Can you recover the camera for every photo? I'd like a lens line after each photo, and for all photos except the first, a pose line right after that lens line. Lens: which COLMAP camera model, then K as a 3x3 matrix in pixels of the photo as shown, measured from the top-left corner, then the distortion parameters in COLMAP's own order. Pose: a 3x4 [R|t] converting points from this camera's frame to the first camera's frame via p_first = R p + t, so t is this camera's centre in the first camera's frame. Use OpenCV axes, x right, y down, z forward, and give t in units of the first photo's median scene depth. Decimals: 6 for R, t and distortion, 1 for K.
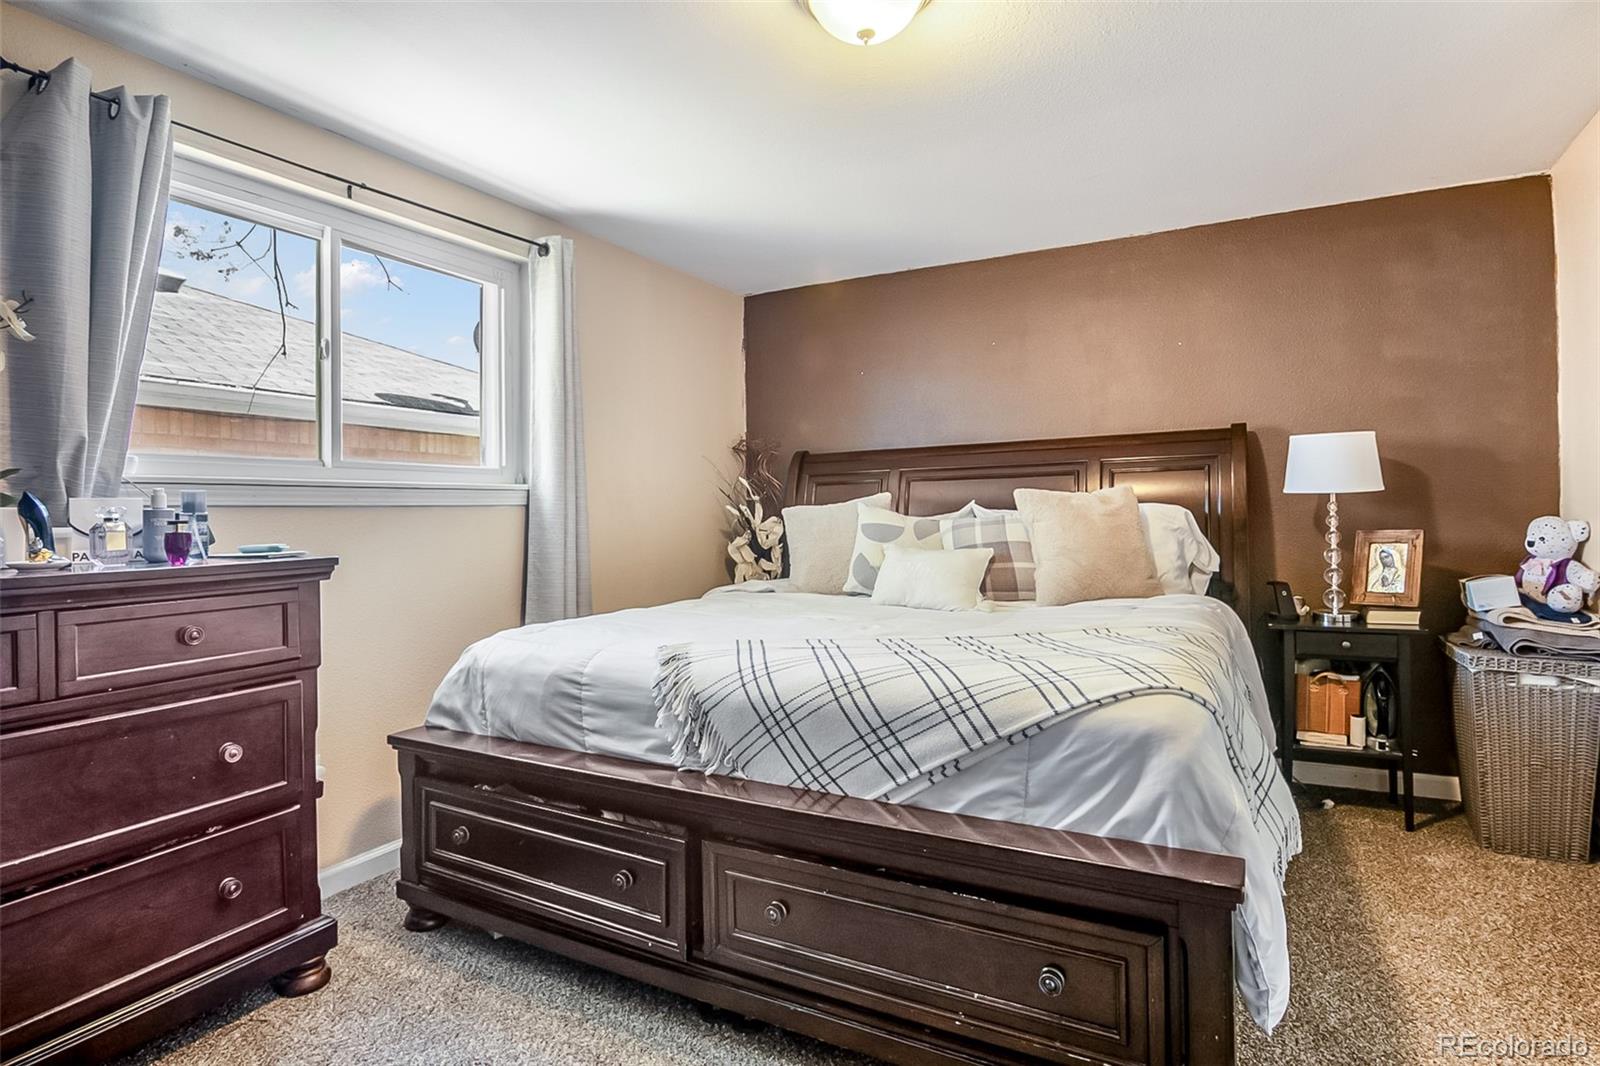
lens RADIAL K [[833.6, 0, 793.5], [0, 833.6, 522.6], [0, 0, 1]] dist [-0.020673, -0.001145]
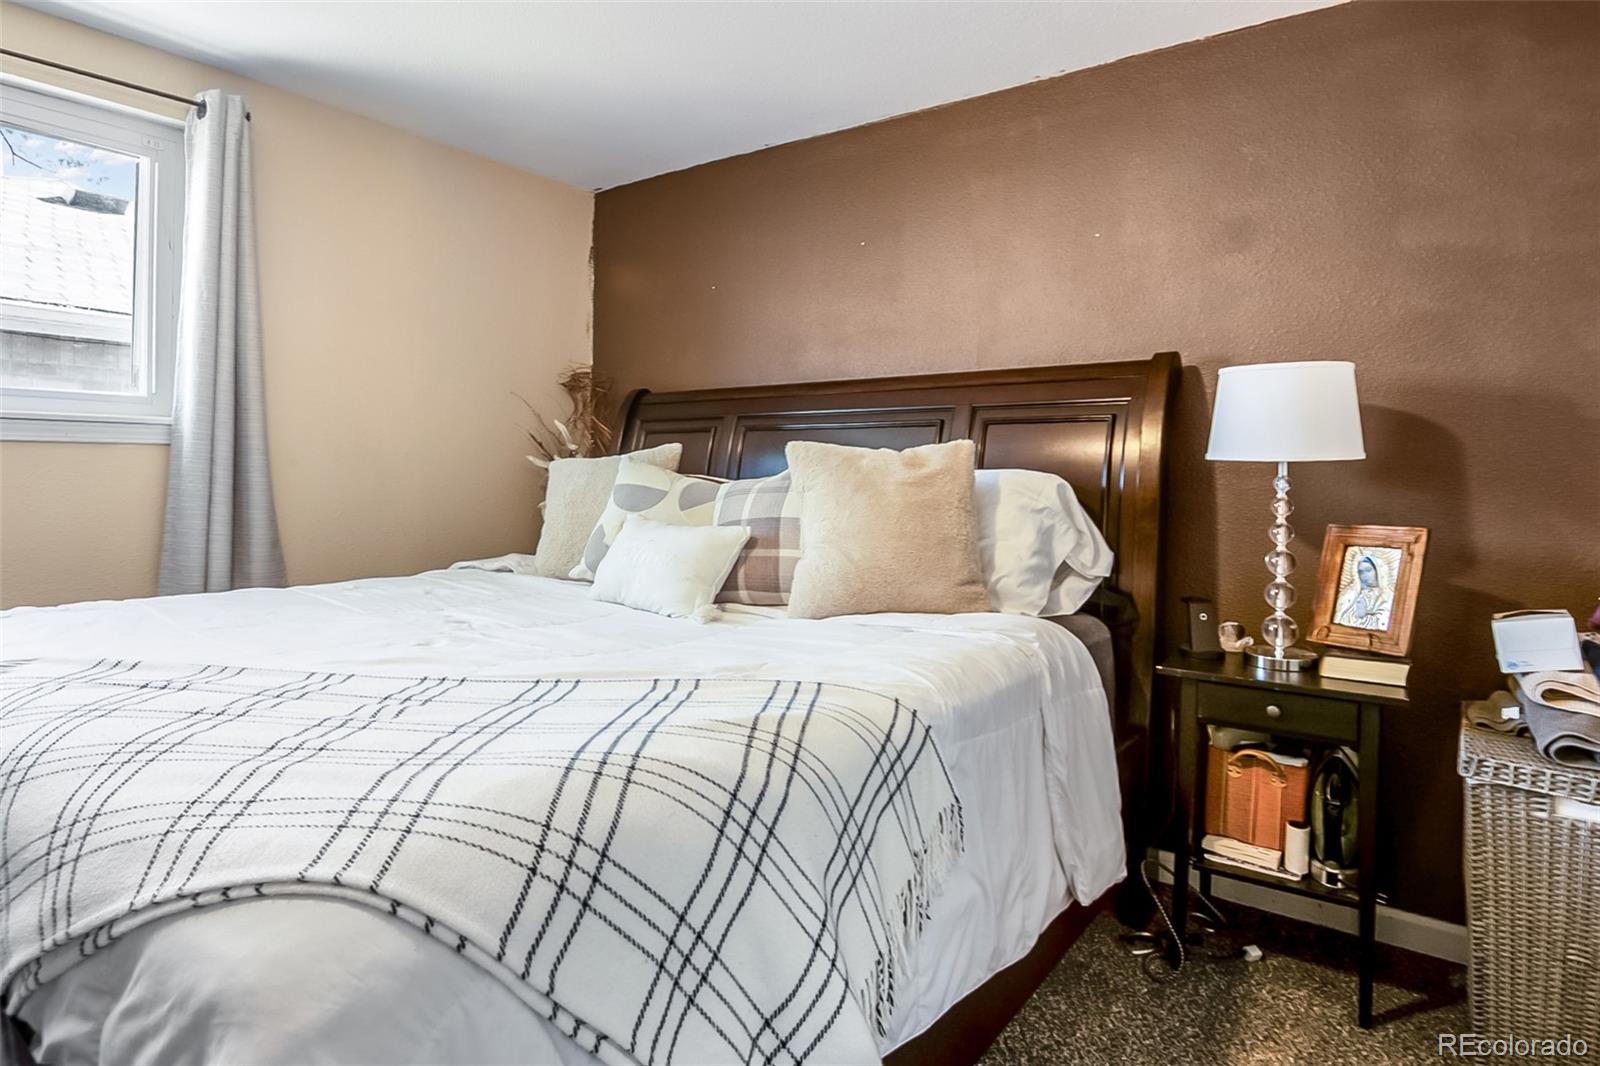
lens RADIAL K [[833.6, 0, 852.5], [0, 833.6, 502.2], [0, 0, 1]] dist [-0.020673, -0.001145]
pose [[0.990245, 0.039414, -0.133650, 0.417204], [-0.036275, 0.999008, 0.025840, -0.010043], [0.134536, -0.020740, 0.990692, 0.339364]]
